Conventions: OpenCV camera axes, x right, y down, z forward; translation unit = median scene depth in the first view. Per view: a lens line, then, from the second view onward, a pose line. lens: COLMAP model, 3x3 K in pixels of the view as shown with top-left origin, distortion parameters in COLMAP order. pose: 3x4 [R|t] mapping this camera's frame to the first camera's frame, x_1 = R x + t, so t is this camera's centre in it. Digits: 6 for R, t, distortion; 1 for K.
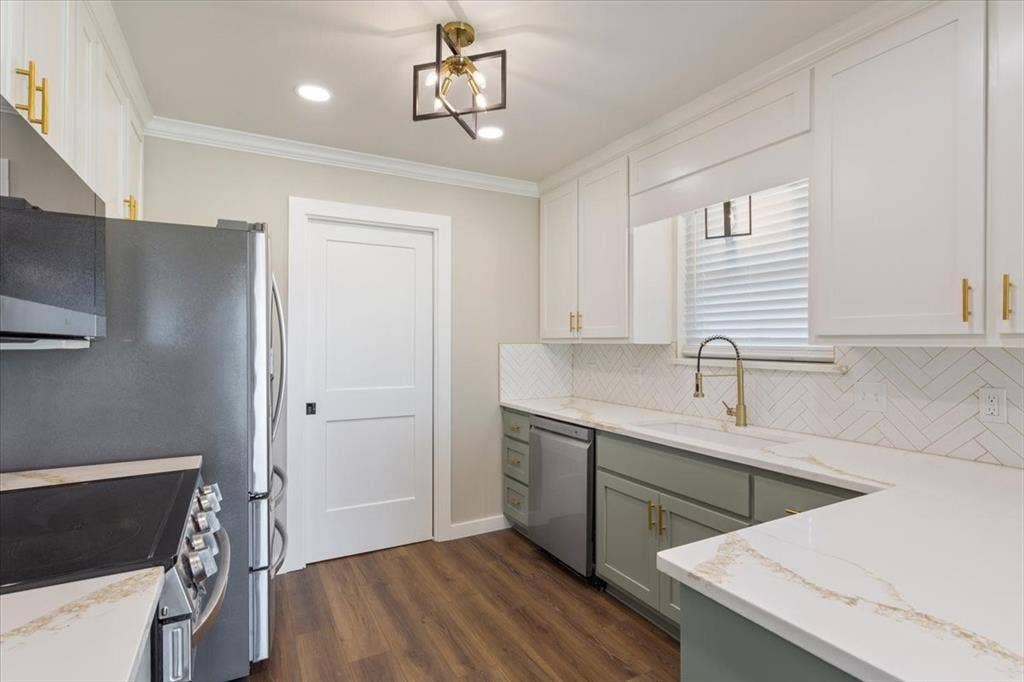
lens RADIAL K [[494.2, 0, 512.0], [0, 494.2, 341.0], [0, 0, 1]] dist [0.033372, 0.000100]
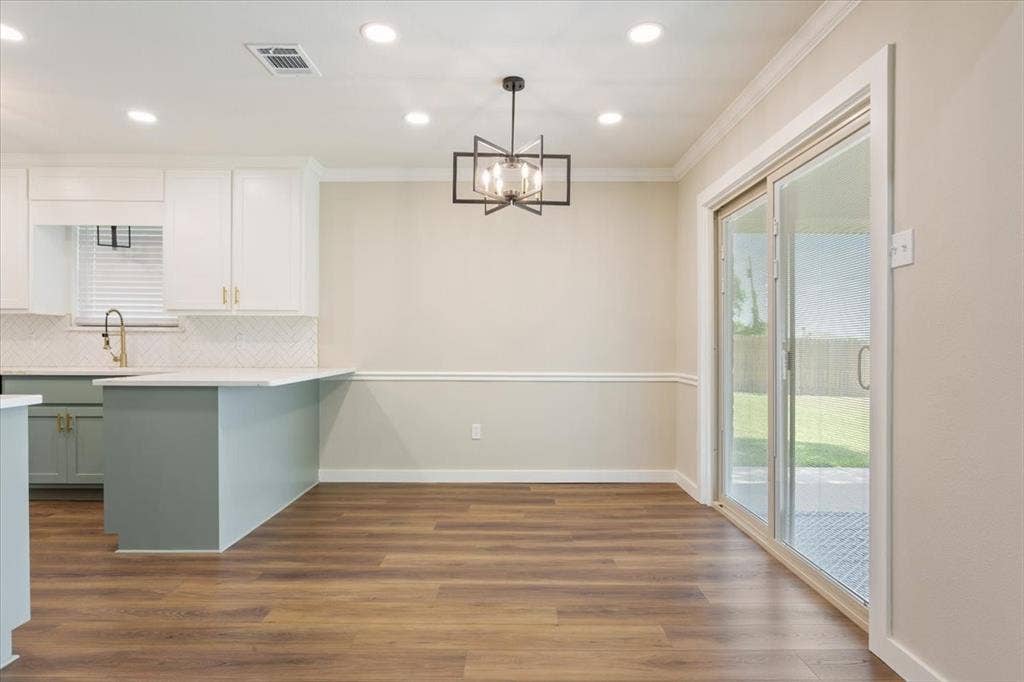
lens RADIAL K [[550.2, 0, 511.2], [0, 550.2, 349.0], [0, 0, 1]] dist [-0.005881, -0.000340]
pose [[0.485444, -0.007640, 0.874234, -0.465325], [-0.006586, 0.999901, 0.012396, 0.082692], [-0.874243, -0.011775, 0.485346, -0.921933]]
